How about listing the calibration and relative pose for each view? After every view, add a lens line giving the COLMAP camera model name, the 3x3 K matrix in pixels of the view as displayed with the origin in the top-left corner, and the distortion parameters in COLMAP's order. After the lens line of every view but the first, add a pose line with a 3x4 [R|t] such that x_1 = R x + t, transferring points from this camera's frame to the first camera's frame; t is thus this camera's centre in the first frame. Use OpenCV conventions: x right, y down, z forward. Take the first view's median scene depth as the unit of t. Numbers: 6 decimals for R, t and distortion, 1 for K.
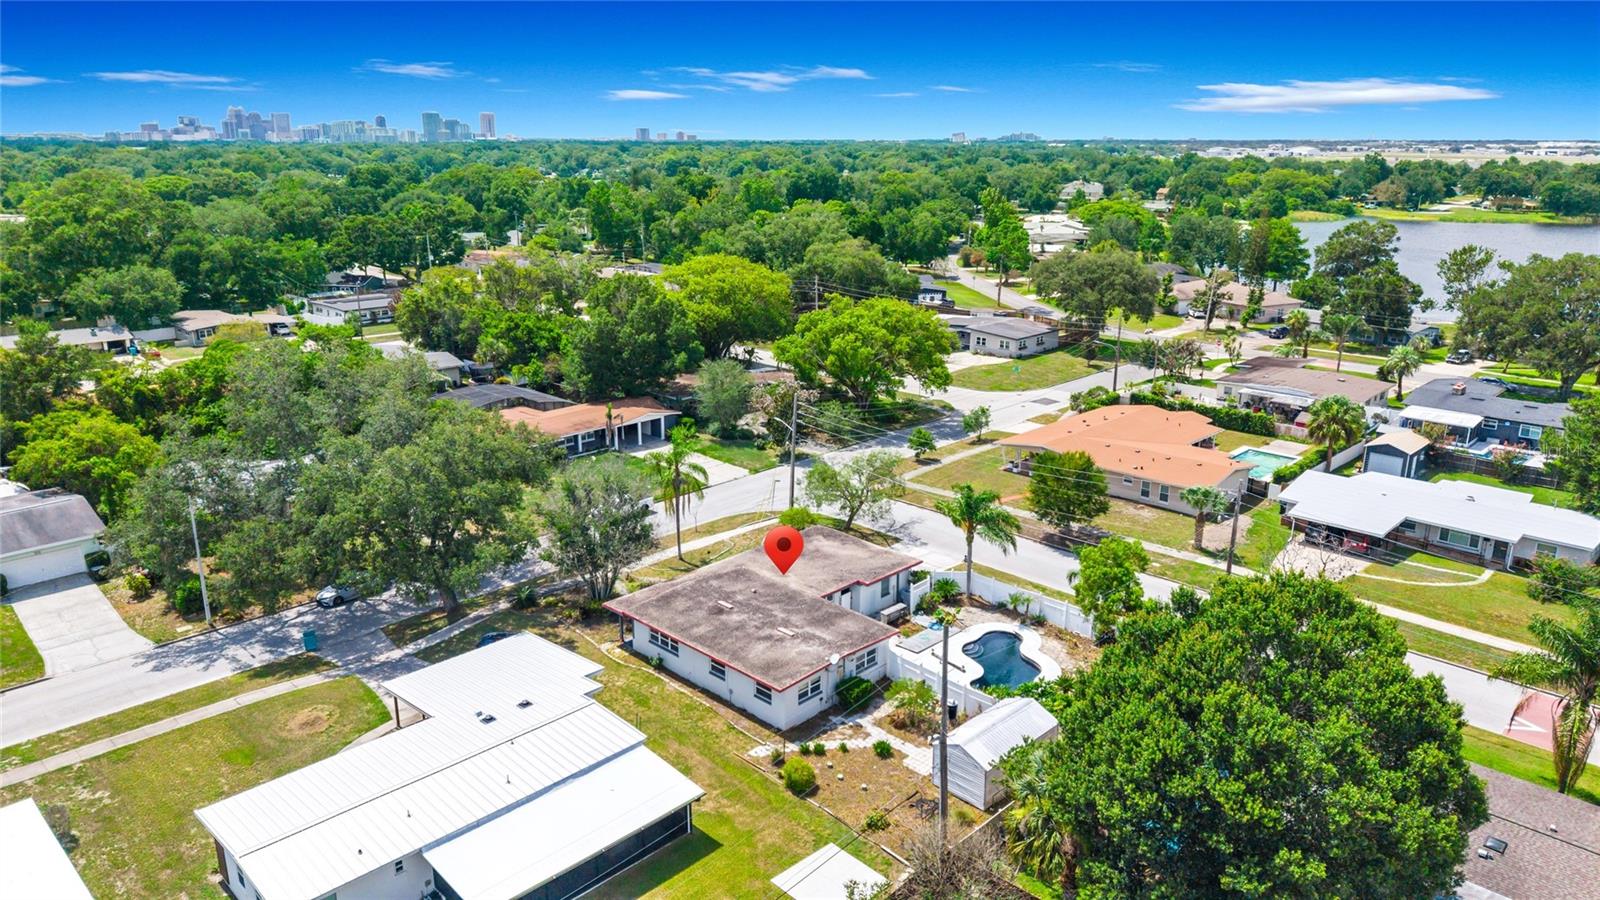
lens RADIAL K [[1058.3, 0, 799.4], [0, 1058.3, 436.3], [0, 0, 1]] dist [0.056096, -0.079510]
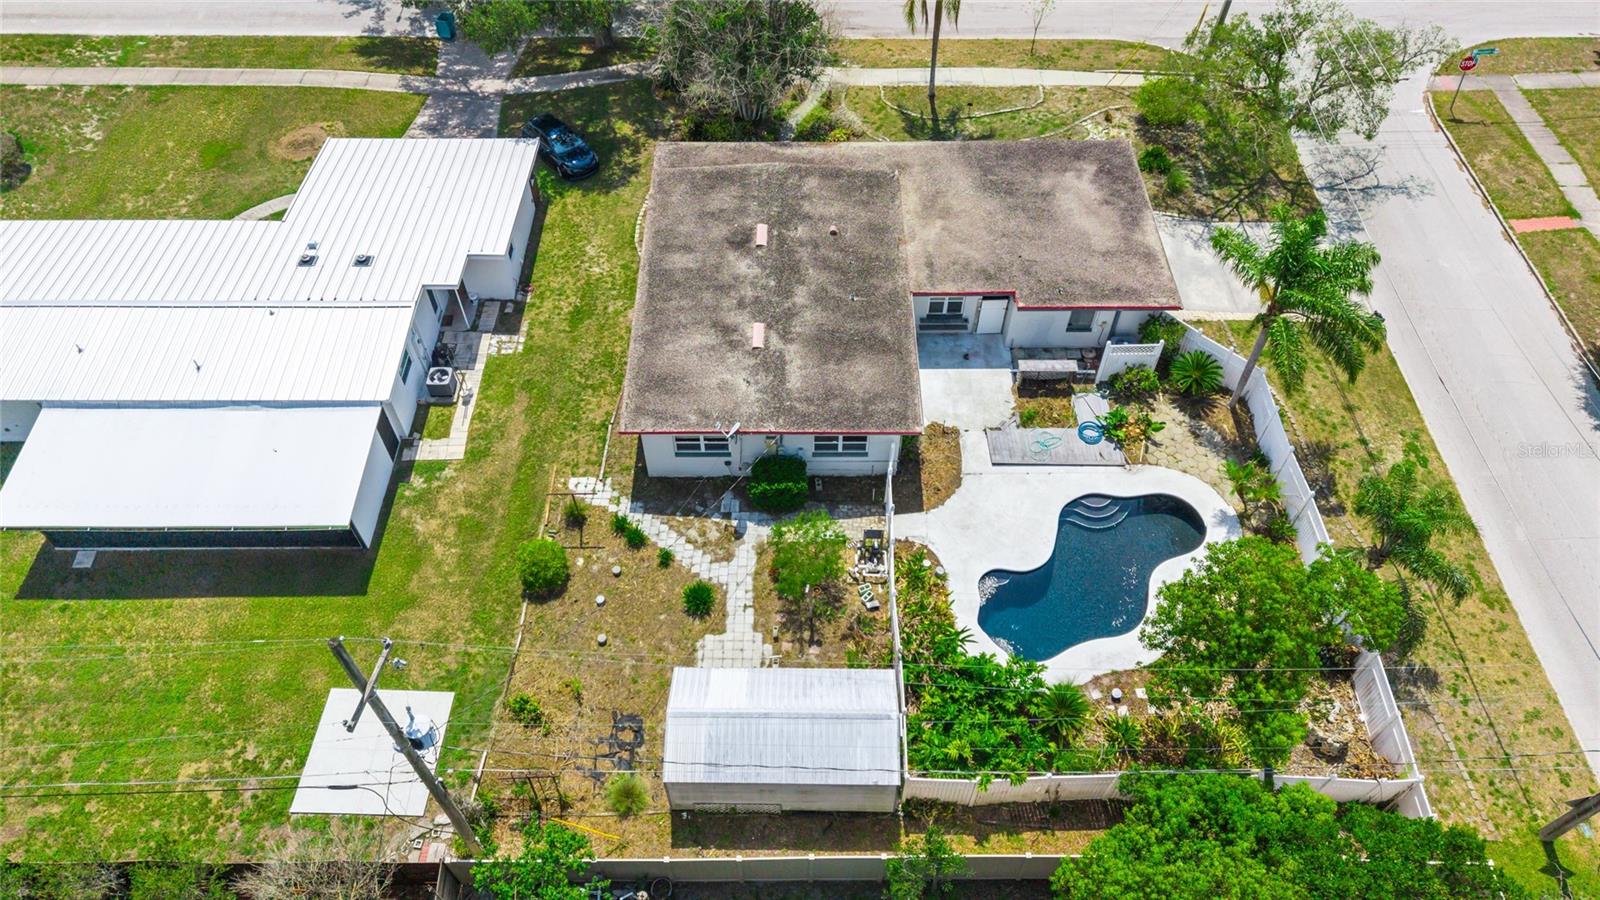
lens RADIAL K [[1057.7, 0, 800.0], [0, 1057.7, 450.0], [0, 0, 1]] dist [0.050812, -0.053887]
pose [[0.699273, 0.558398, -0.446328, 0.204780], [-0.188739, 0.746425, 0.638144, -0.102339], [0.689488, -0.361997, 0.627347, 0.408438]]
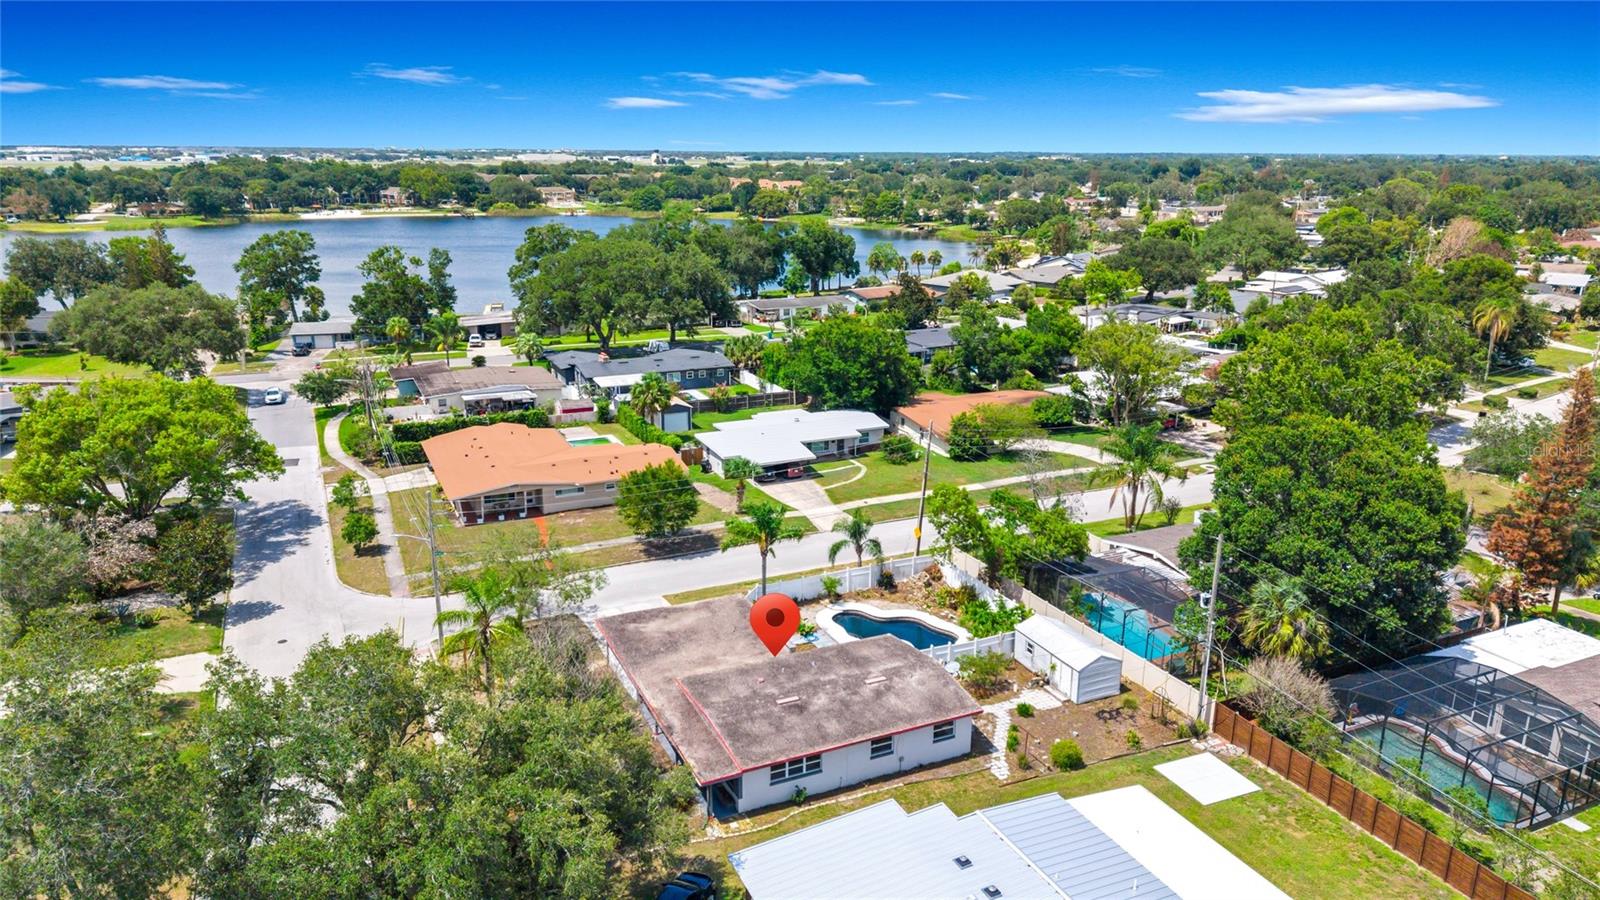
lens RADIAL K [[1057.7, 0, 800.0], [0, 1057.7, 450.0], [0, 0, 1]] dist [0.050812, -0.053887]
pose [[0.347996, -0.252517, 0.902848, -0.554342], [0.246152, 0.953864, 0.171908, -0.125706], [-0.904604, 0.162415, 0.394099, 0.434878]]
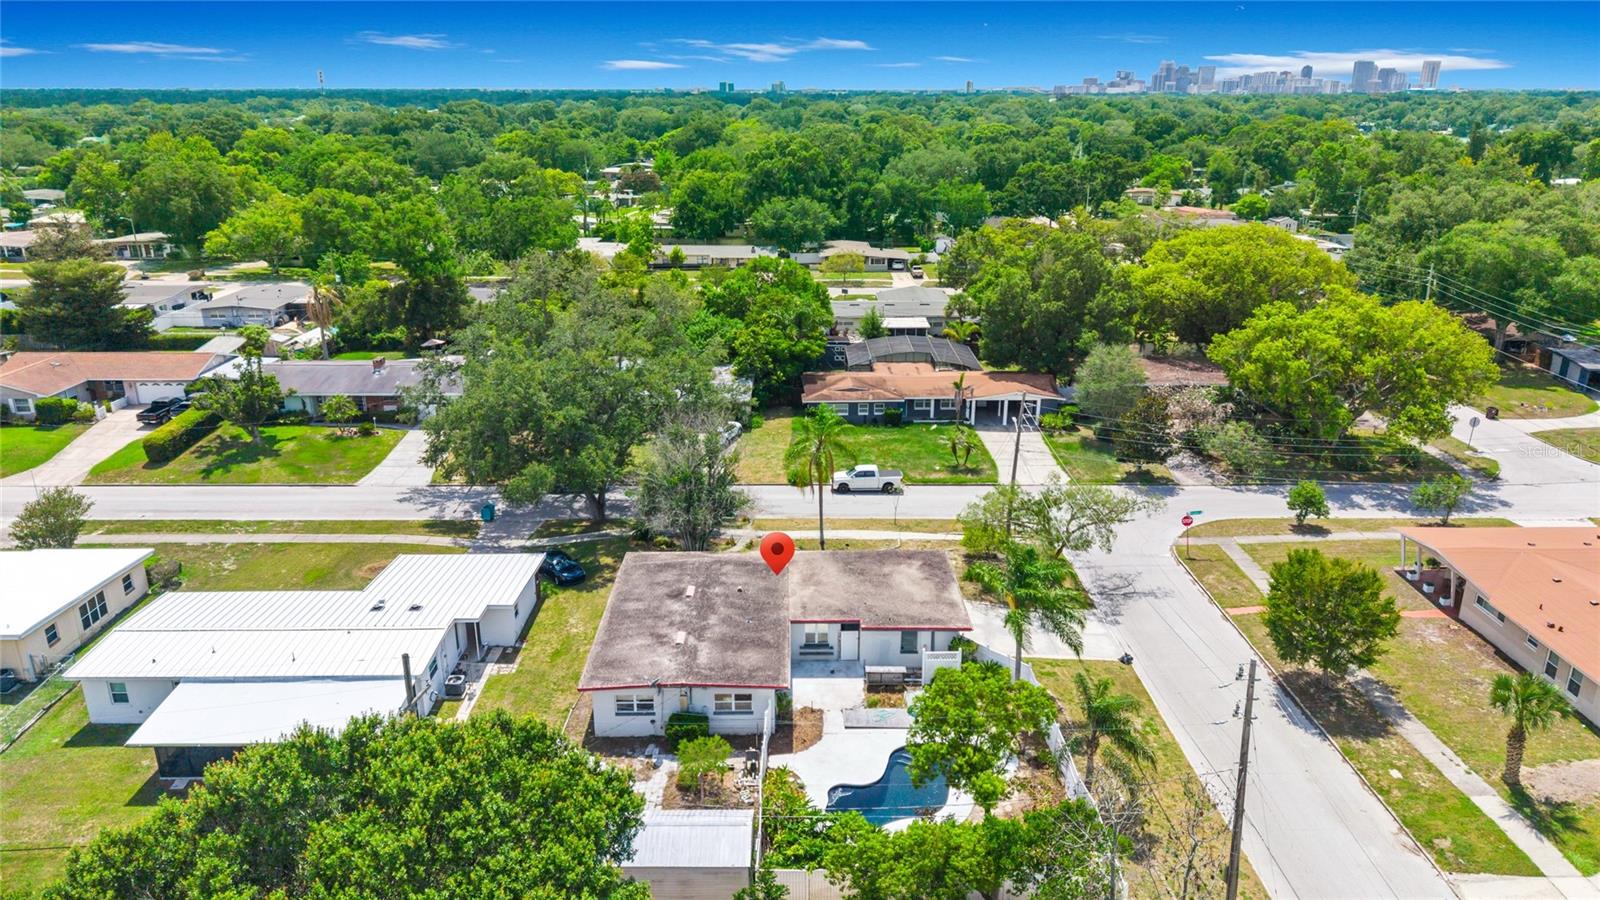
lens RADIAL K [[1058.3, 0, 799.4], [0, 1058.3, 436.3], [0, 0, 1]] dist [0.056096, -0.079510]
pose [[0.704864, 0.215392, -0.675850, 0.407883], [-0.187382, 0.975478, 0.115457, -0.065345], [0.684145, 0.045261, 0.727940, 0.278161]]
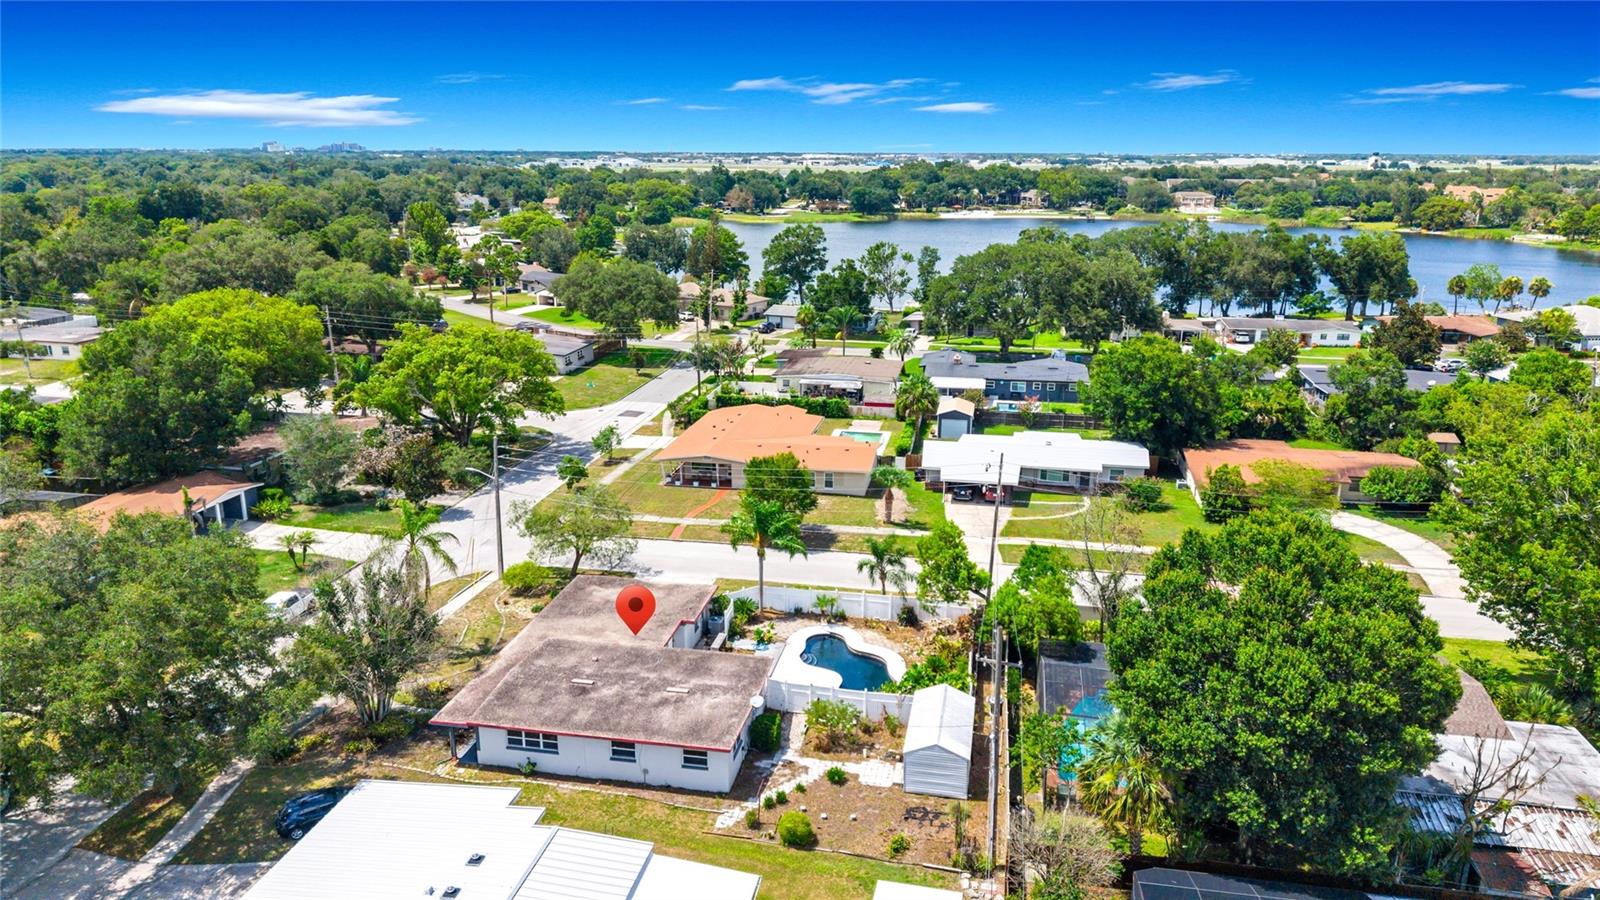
lens RADIAL K [[1058.3, 0, 799.4], [0, 1058.3, 436.3], [0, 0, 1]] dist [0.056096, -0.079510]
pose [[0.830620, -0.141805, 0.538481, -0.258156], [0.146744, 0.988591, 0.033982, -0.032307], [-0.537156, 0.050793, 0.841952, 0.104129]]
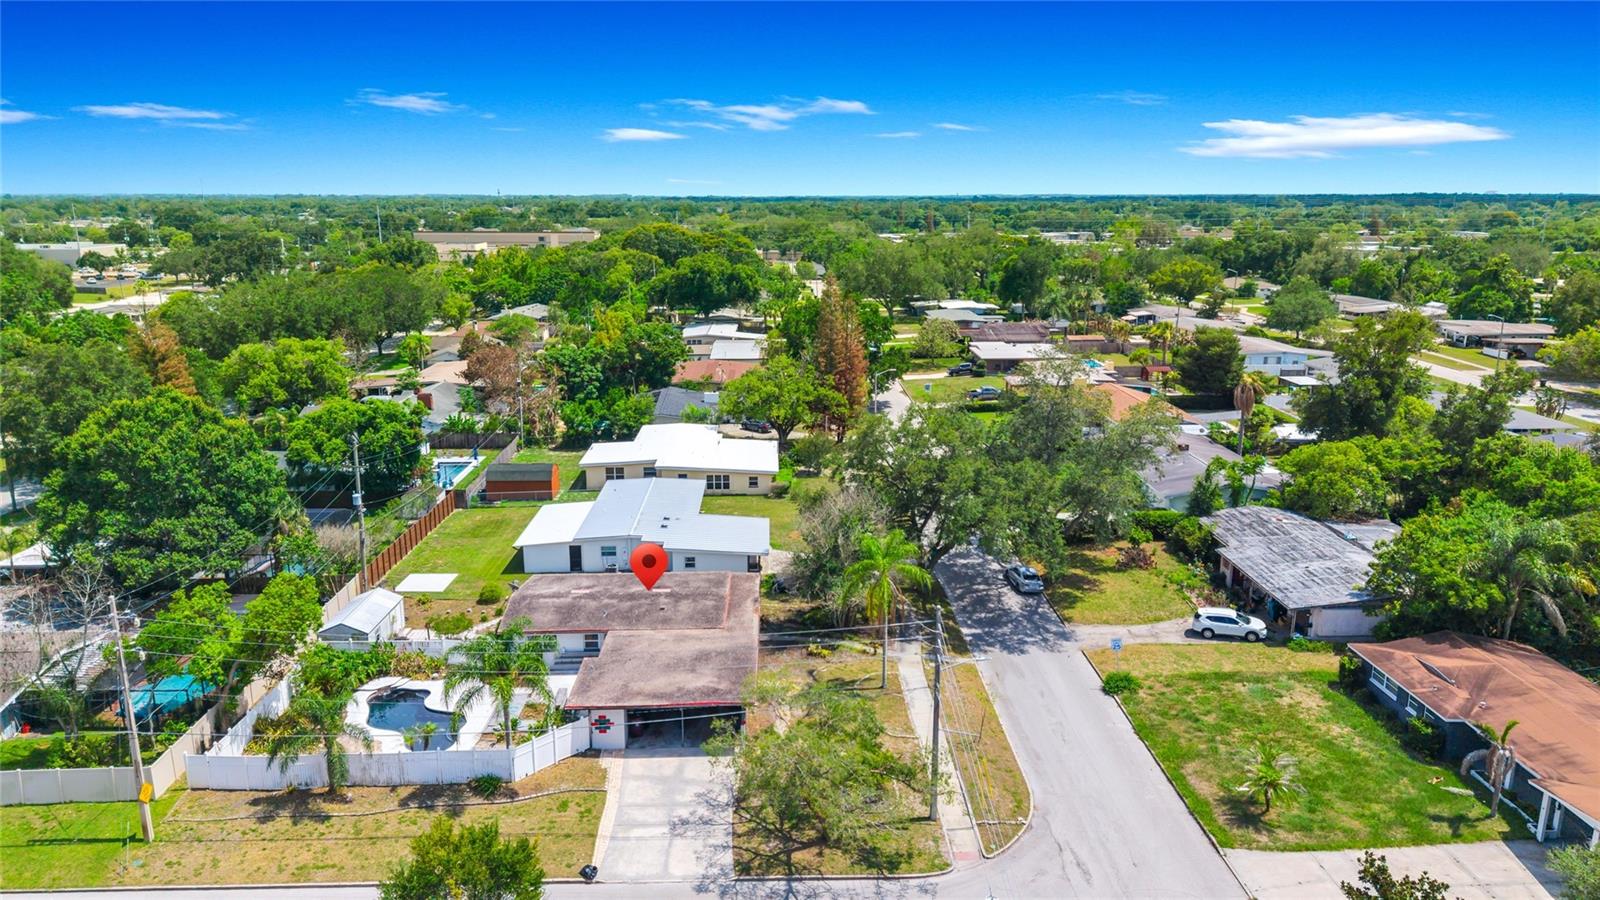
lens RADIAL K [[1058.3, 0, 799.4], [0, 1058.3, 436.3], [0, 0, 1]] dist [0.056096, -0.079510]
pose [[-0.697394, 0.155785, -0.699552, 0.397668], [-0.194323, 0.898423, 0.393795, -0.306982], [0.689841, 0.410569, -0.596282, 1.176539]]
